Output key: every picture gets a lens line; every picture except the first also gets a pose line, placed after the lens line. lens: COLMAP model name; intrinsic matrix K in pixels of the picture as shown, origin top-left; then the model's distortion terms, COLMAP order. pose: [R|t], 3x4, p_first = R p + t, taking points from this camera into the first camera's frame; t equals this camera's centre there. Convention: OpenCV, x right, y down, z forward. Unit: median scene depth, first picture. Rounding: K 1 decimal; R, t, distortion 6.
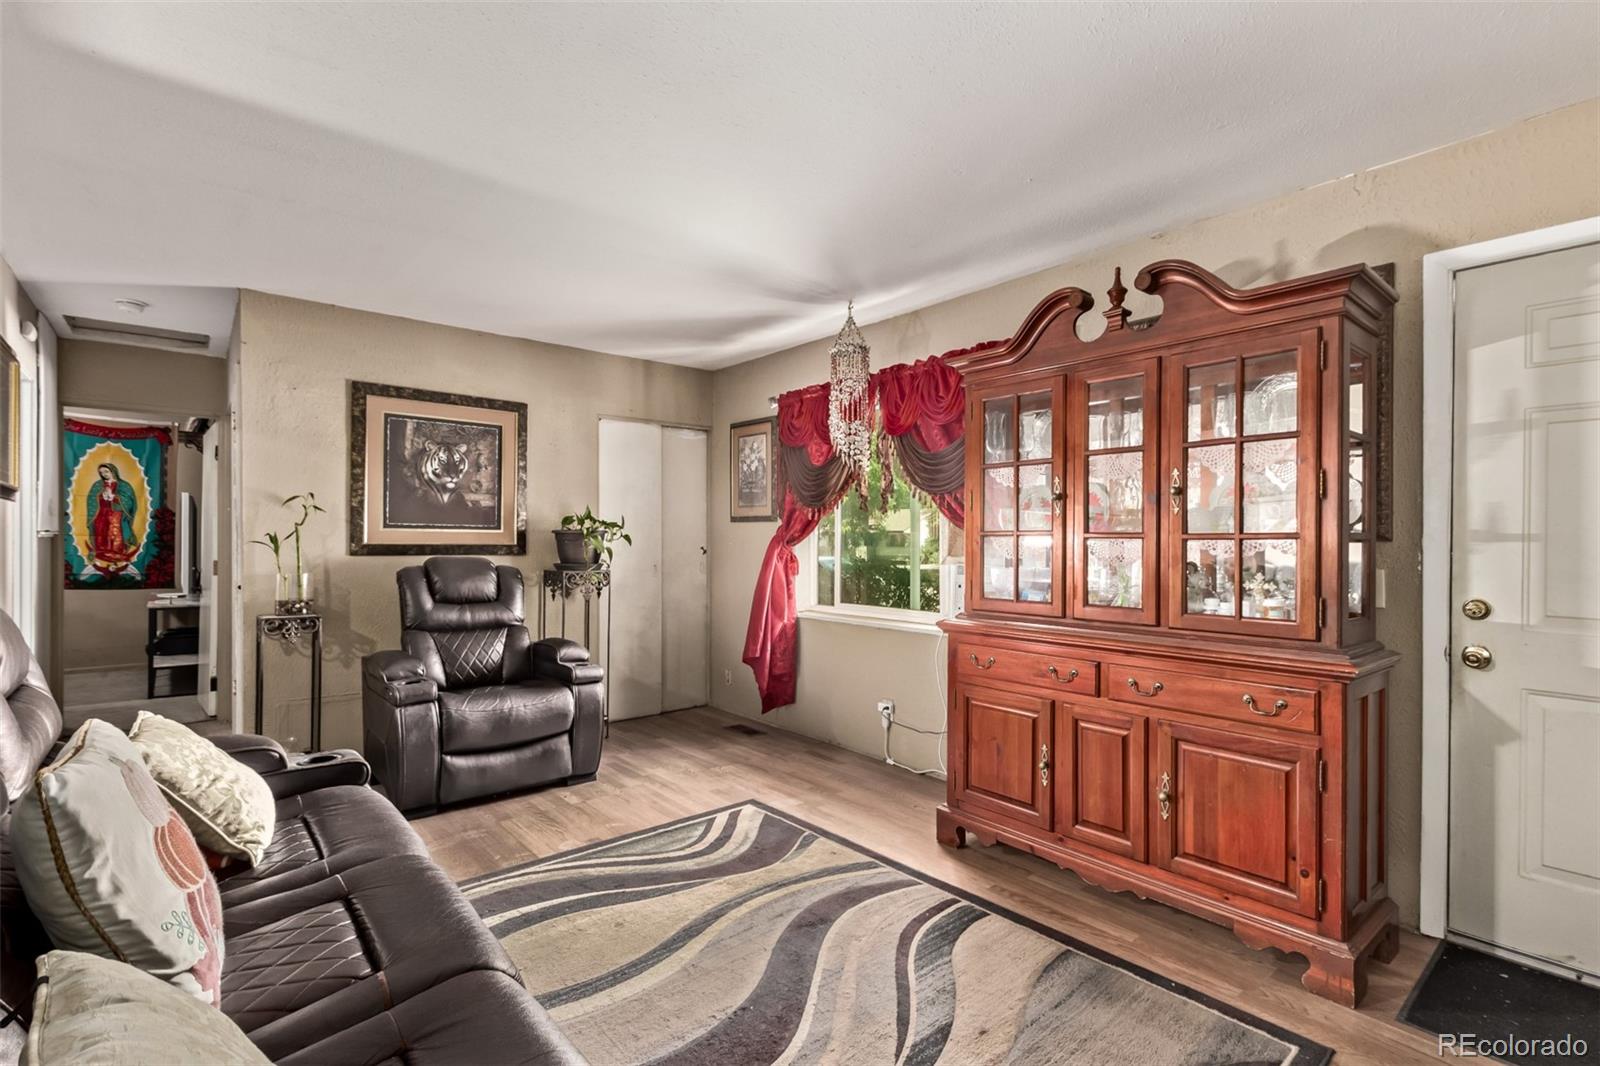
lens RADIAL K [[735.9, 0, 795.1], [0, 735.9, 540.9], [0, 0, 1]] dist [0.007607, 0.000075]
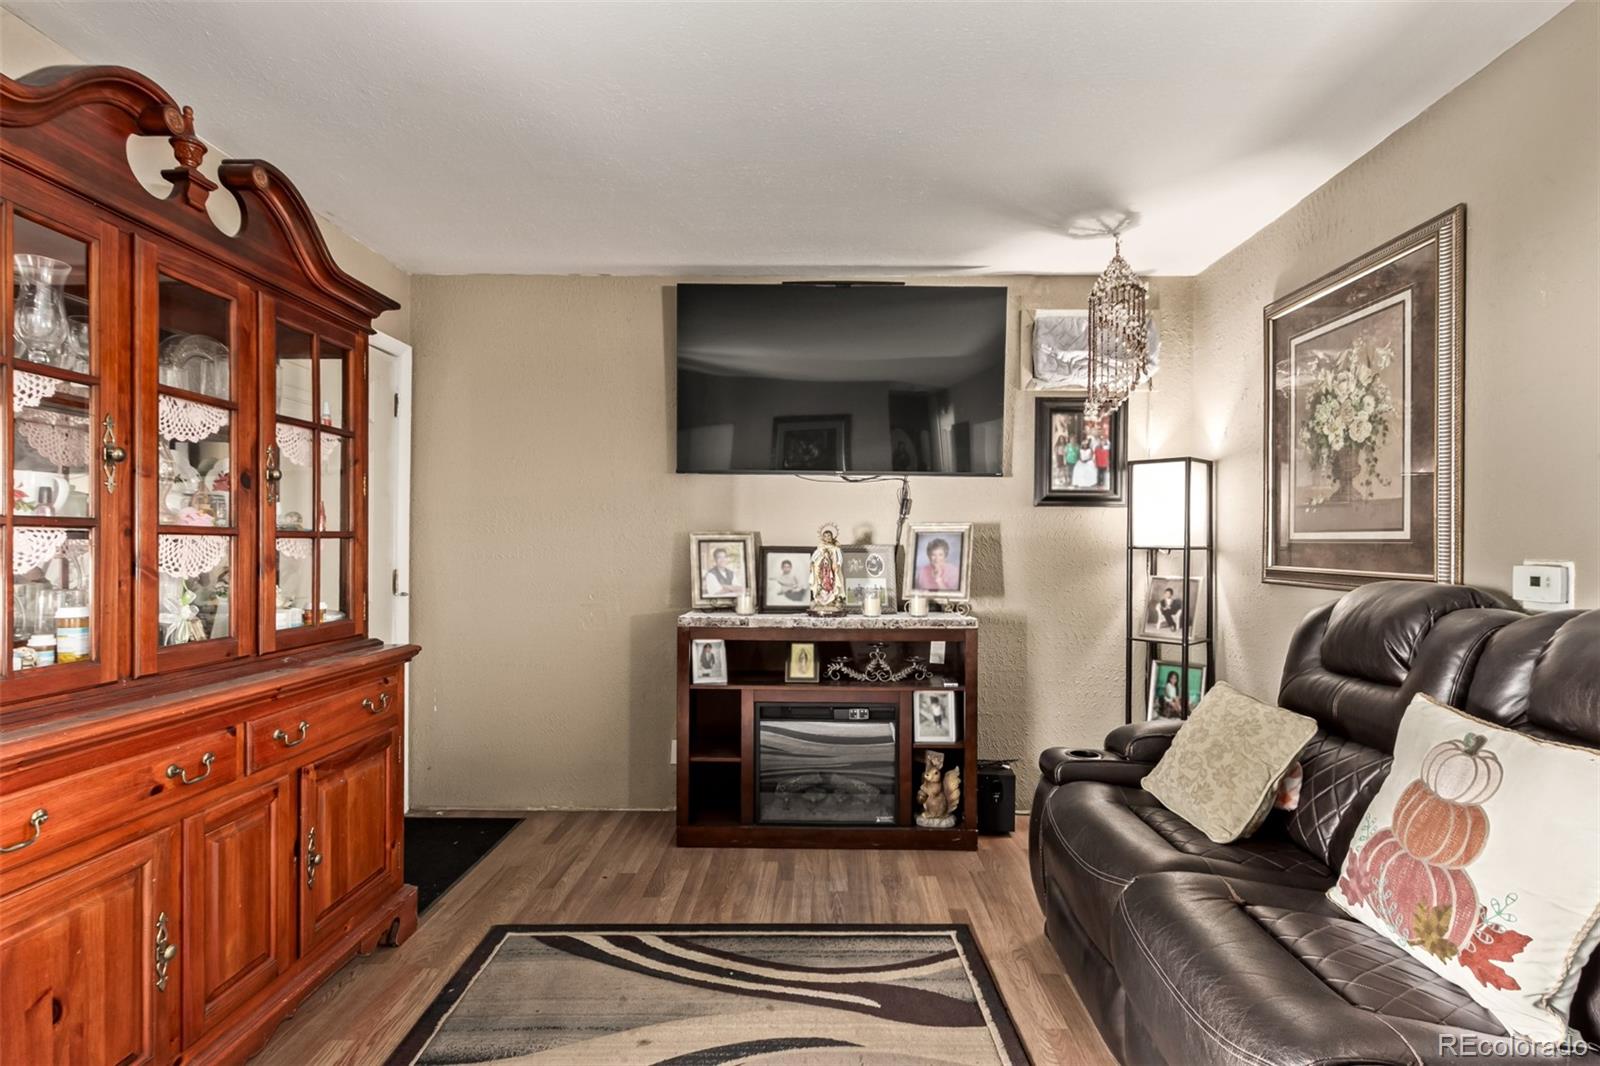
lens RADIAL K [[764.9, 0, 807.8], [0, 764.9, 545.2], [0, 0, 1]] dist [0.003586, -0.001260]
pose [[-0.765426, -0.008366, 0.643469, -0.252675], [-0.007666, 0.999963, 0.003883, -0.001787], [-0.643478, -0.001960, -0.765462, 0.734338]]
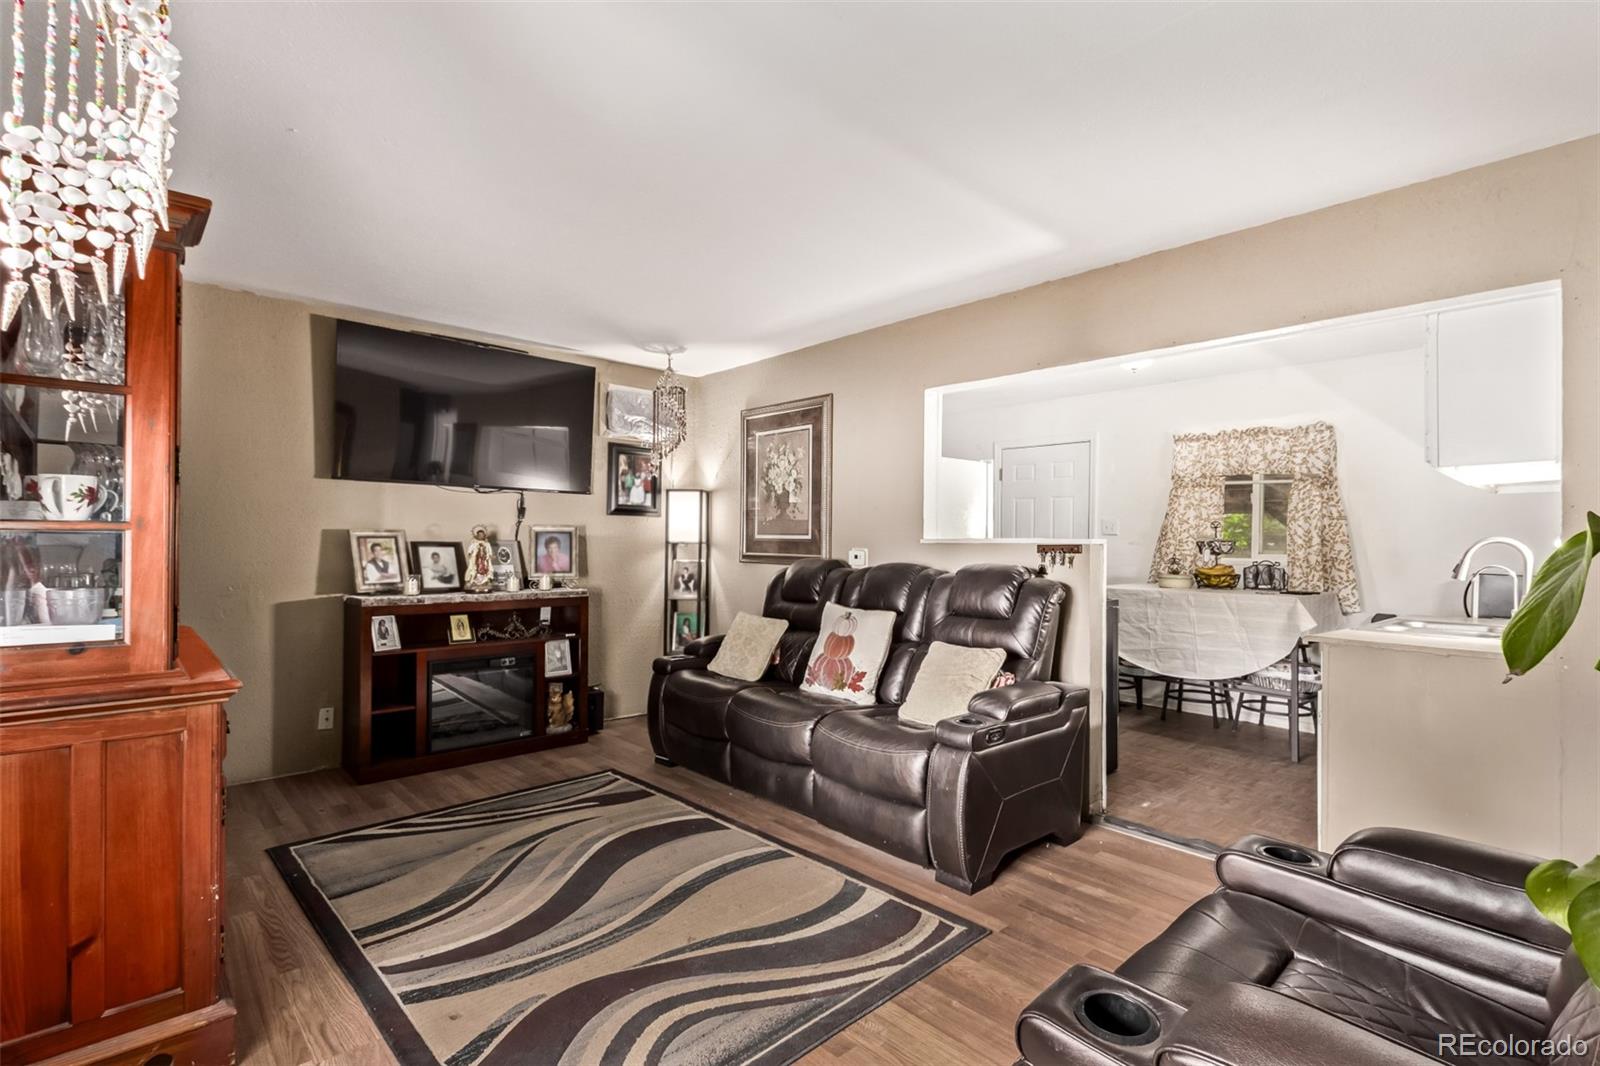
lens RADIAL K [[762.8, 0, 817.2], [0, 762.8, 536.7], [0, 0, 1]] dist [0.003931, 0.000253]
pose [[-0.997137, -0.012579, -0.074568, -0.152625], [-0.012158, 0.999908, -0.006096, -0.003882], [0.074638, -0.005172, -0.997197, 1.208811]]
